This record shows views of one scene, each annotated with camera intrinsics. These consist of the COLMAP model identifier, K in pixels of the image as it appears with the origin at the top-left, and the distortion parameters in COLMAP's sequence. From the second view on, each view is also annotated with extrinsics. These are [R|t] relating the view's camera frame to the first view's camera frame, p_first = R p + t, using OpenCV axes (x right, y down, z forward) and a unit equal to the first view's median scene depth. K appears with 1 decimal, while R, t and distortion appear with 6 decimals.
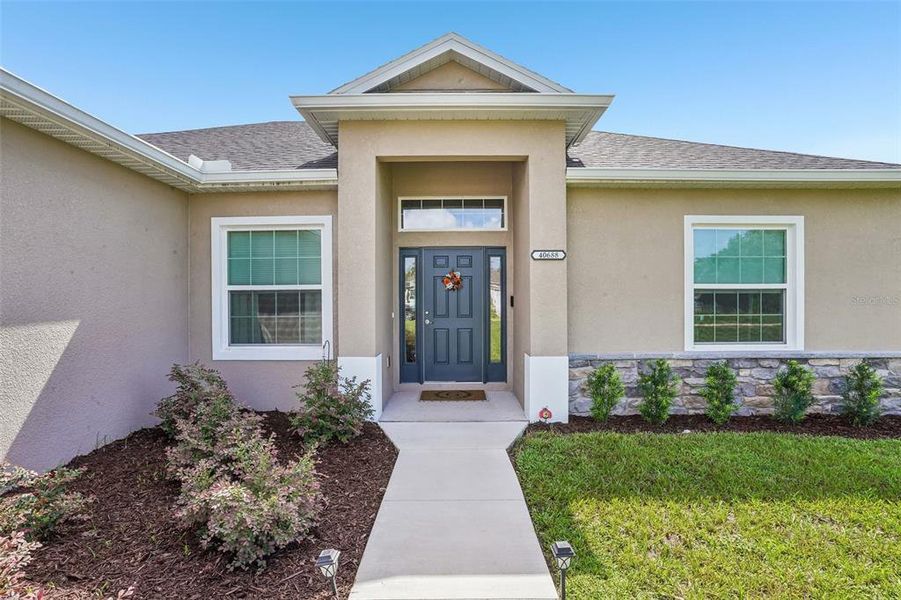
lens RADIAL K [[467.9, 0, 453.5], [0, 467.9, 302.3], [0, 0, 1]] dist [-0.072334, 0.041529]
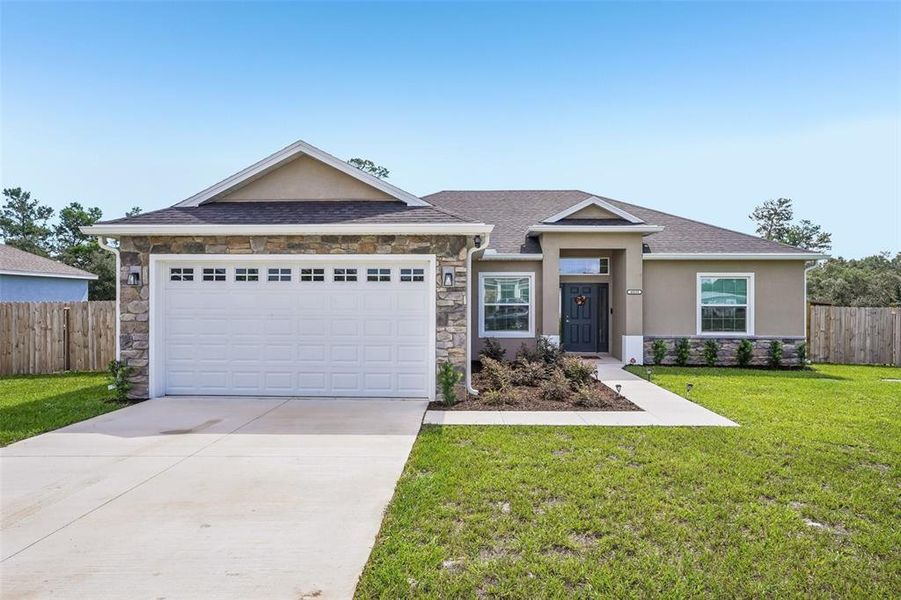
lens RADIAL K [[591.7, 0, 451.5], [0, 591.7, 302.9], [0, 0, 1]] dist [-0.045041, 0.104646]
pose [[0.999797, 0.007172, -0.018830, -0.605157], [-0.007246, 0.999966, -0.003901, -0.026409], [0.018802, 0.004037, 0.999815, -1.807912]]
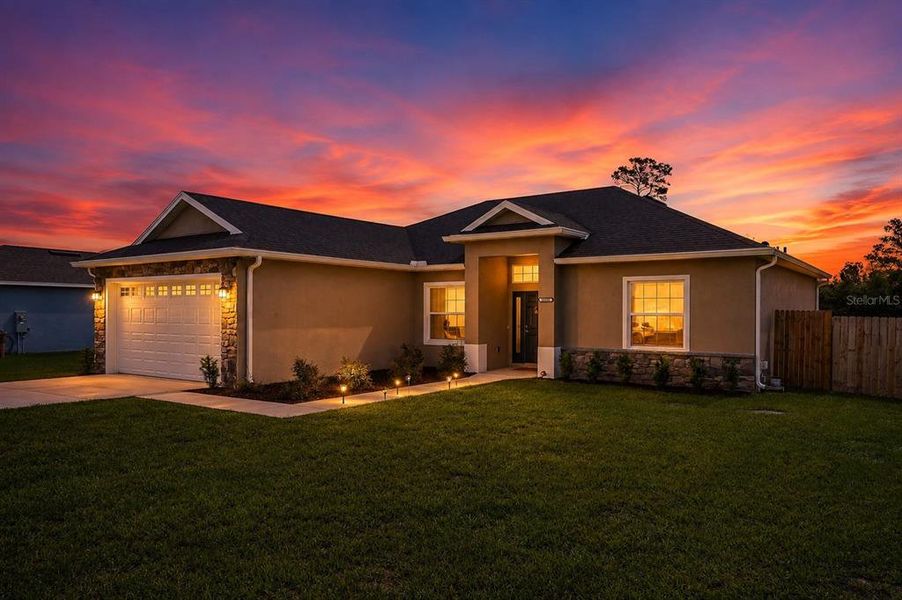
lens RADIAL K [[639.4, 0, 453.1], [0, 639.4, 313.9], [0, 0, 1]] dist [0.000126, -0.001795]
pose [[0.822072, 0.007175, -0.569338, 1.431900], [-0.010401, 0.999943, -0.002416, -0.022961], [0.569289, 0.007908, 0.822100, -1.557537]]
